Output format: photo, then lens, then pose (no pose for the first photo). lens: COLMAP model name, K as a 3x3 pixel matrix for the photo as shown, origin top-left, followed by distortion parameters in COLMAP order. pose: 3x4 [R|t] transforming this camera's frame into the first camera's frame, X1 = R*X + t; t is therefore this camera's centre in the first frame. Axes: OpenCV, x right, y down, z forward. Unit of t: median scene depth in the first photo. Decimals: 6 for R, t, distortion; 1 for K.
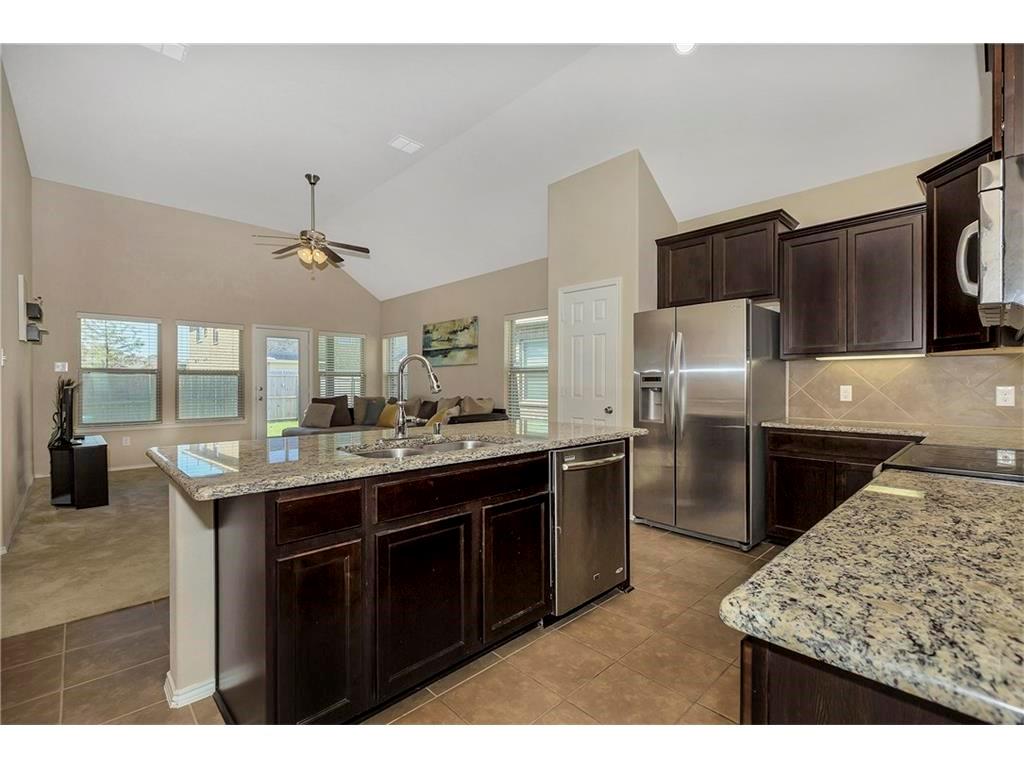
lens RADIAL K [[461.0, 0, 516.6], [0, 461.0, 381.8], [0, 0, 1]] dist [-0.009983, 0.002636]
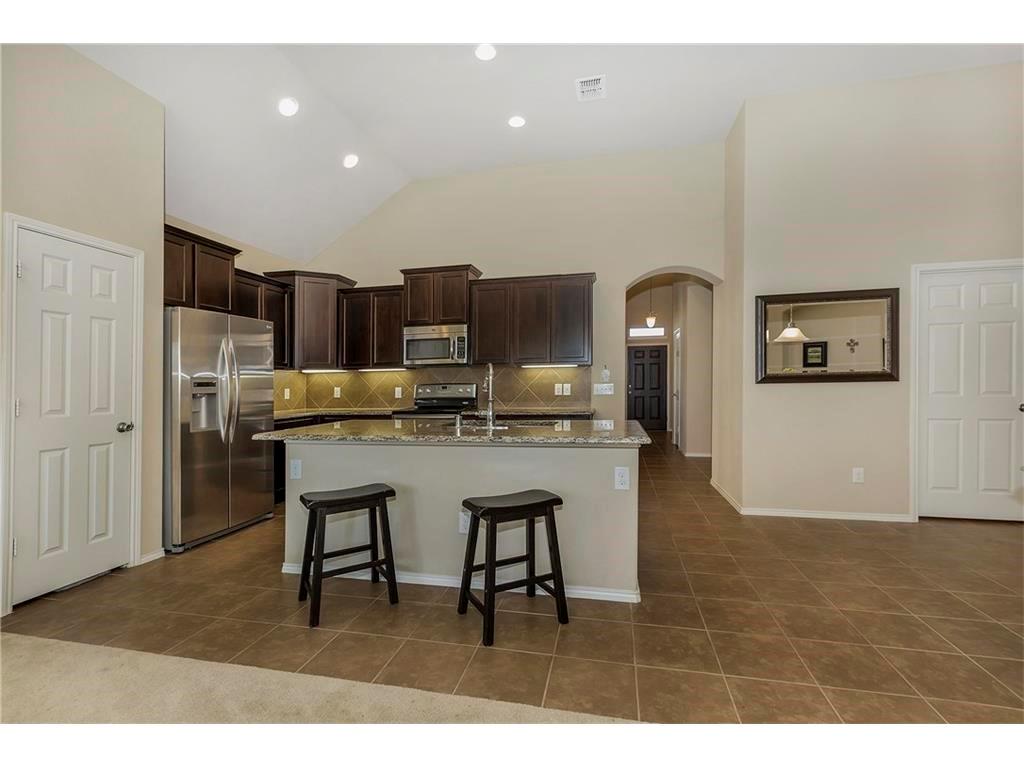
lens RADIAL K [[461.0, 0, 514.1], [0, 461.0, 386.8], [0, 0, 1]] dist [-0.009983, 0.002636]
pose [[-0.575045, 0.000013, 0.818122, -0.870111], [0.010066, 0.999924, 0.007059, -0.001225], [-0.818060, 0.012294, -0.575001, 1.081192]]
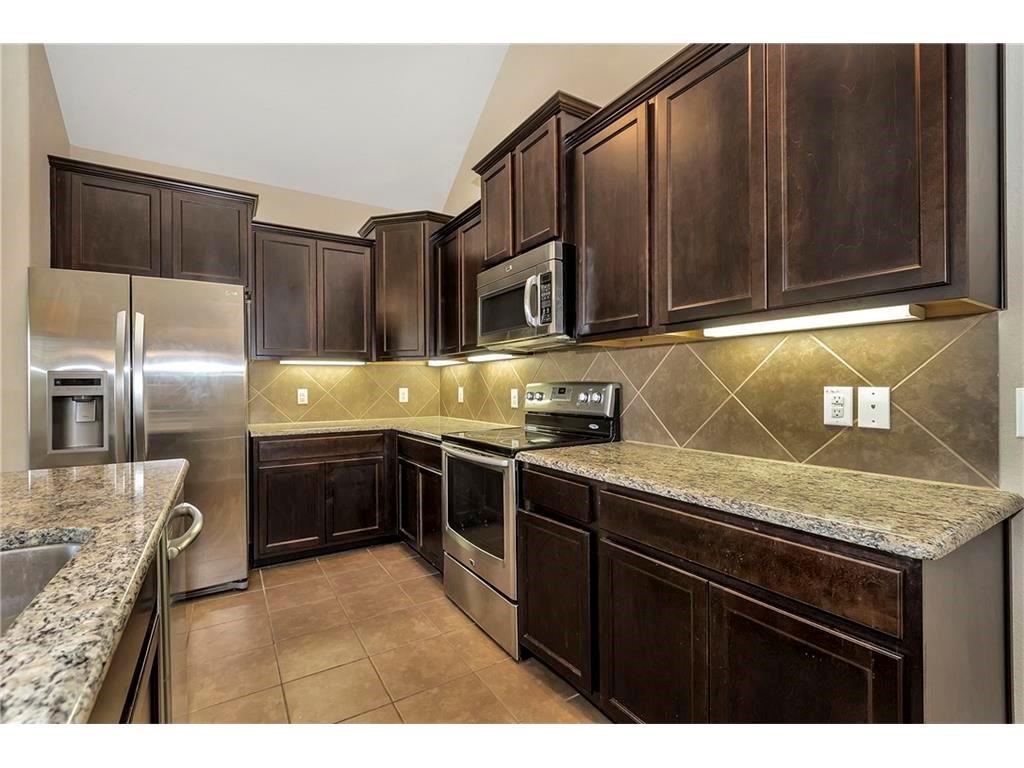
lens RADIAL K [[461.0, 0, 511.8], [0, 461.0, 376.9], [0, 0, 1]] dist [-0.009983, 0.002636]
pose [[0.186174, 0.013813, 0.982420, -0.213173], [0.003336, 0.999887, -0.014691, -0.001840], [-0.982511, 0.006013, 0.186107, 0.331894]]
